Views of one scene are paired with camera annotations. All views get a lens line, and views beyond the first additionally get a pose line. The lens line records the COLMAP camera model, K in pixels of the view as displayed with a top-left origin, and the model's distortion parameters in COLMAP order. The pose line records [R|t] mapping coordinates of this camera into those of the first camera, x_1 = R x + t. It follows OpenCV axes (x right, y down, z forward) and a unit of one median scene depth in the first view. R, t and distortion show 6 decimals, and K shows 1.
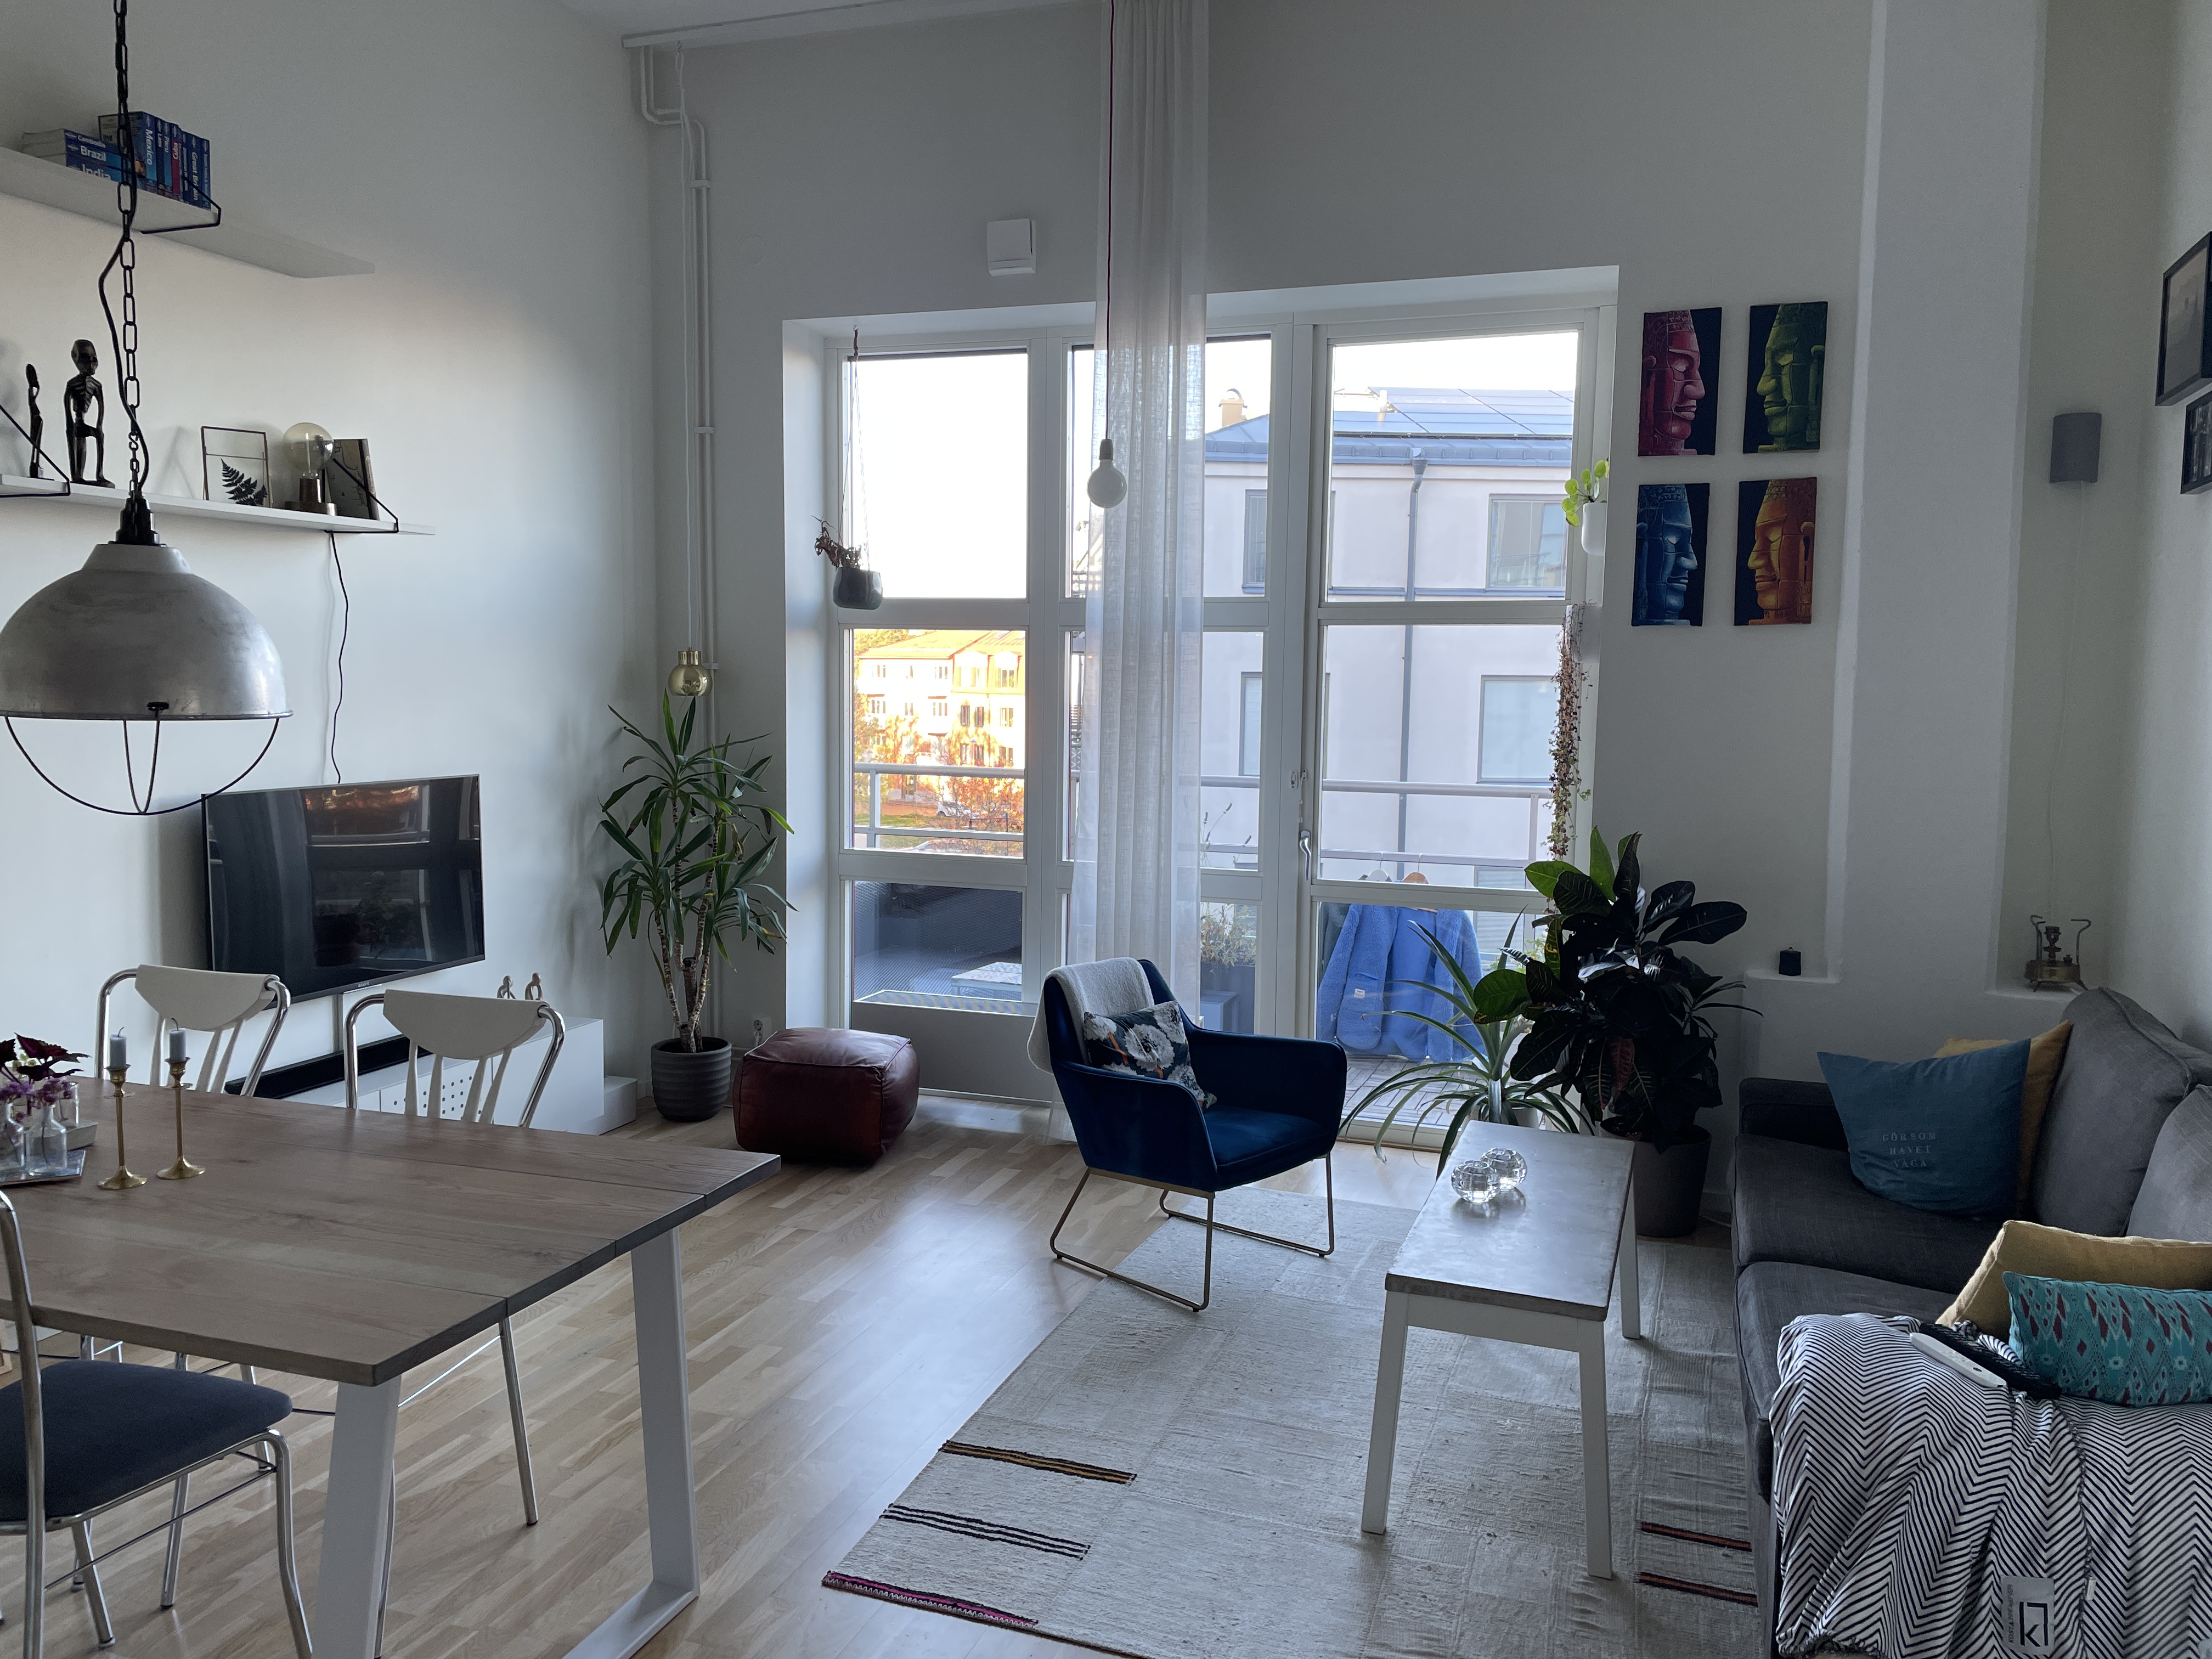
lens RADIAL K [[1676.0, 0, 1106.0], [0, 1676.0, 829.5], [0, 0, 1]] dist [0.106940, -0.148691]
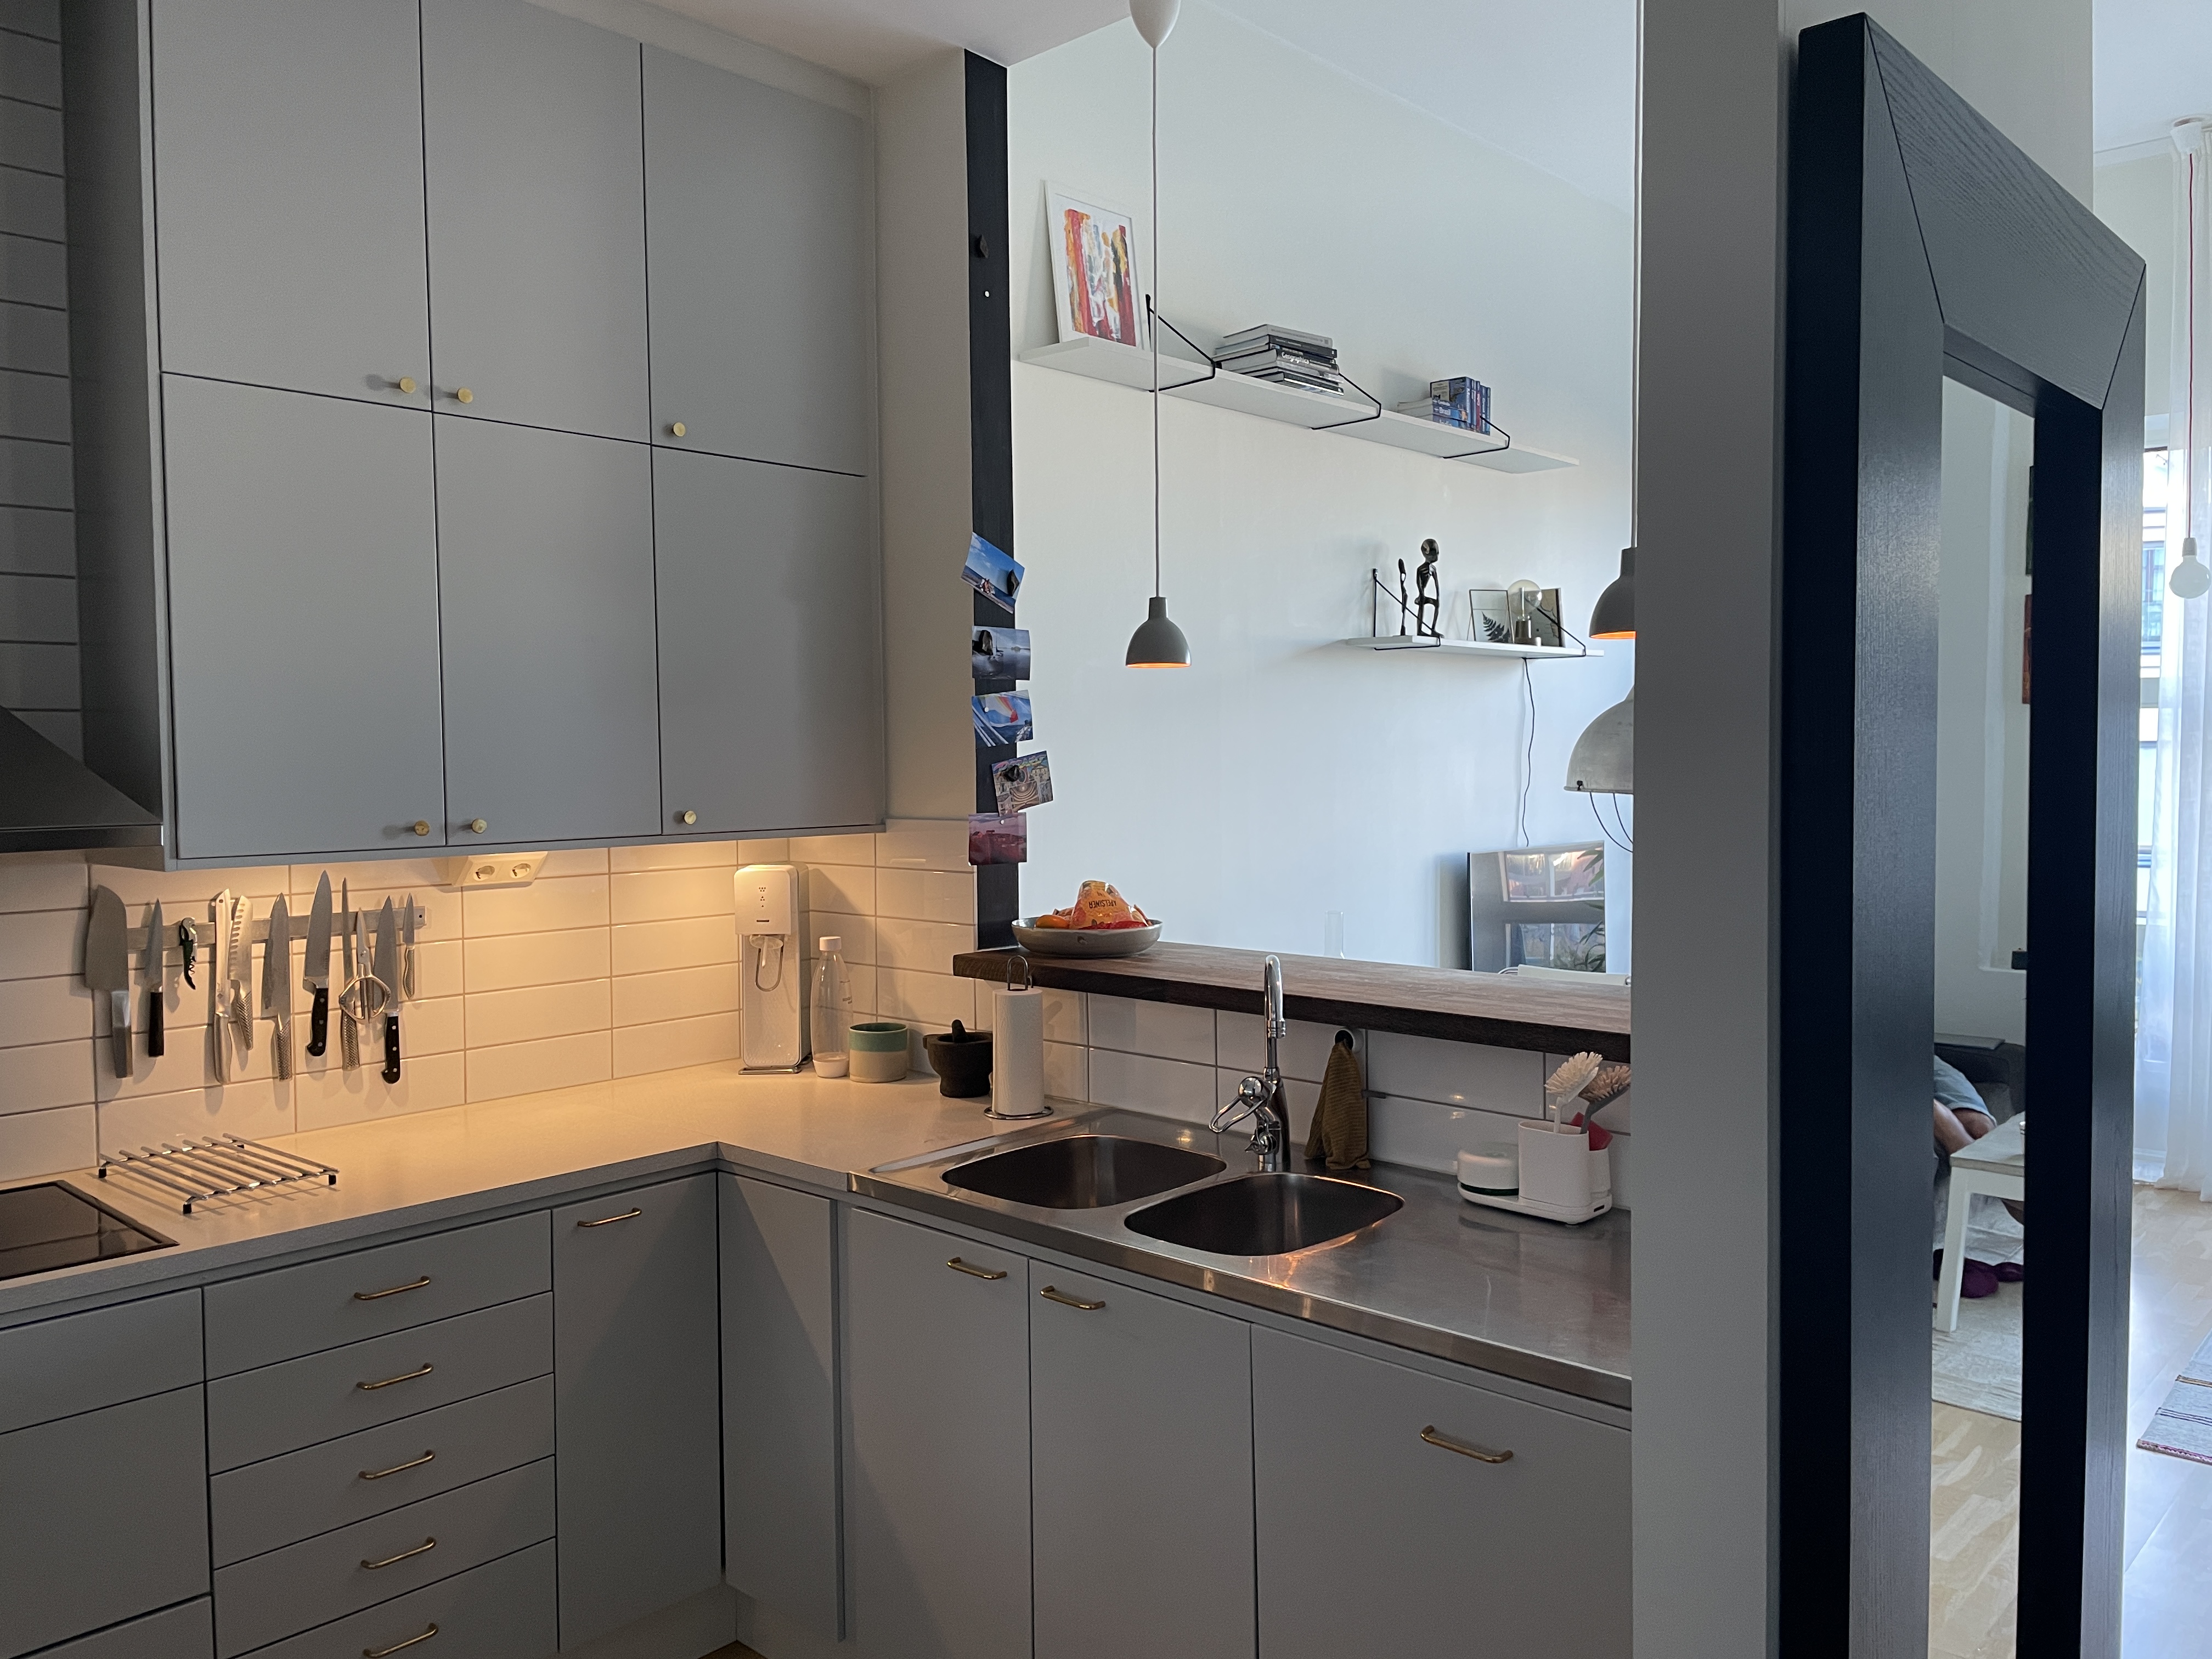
lens RADIAL K [[1676.0, 0, 1106.0], [0, 1676.0, 829.5], [0, 0, 1]] dist [0.106940, -0.148691]
pose [[0.918642, -0.003560, -0.395075, -0.256206], [-0.013958, 0.999043, -0.041460, 0.021358], [0.394844, 0.043602, 0.917713, -0.372140]]
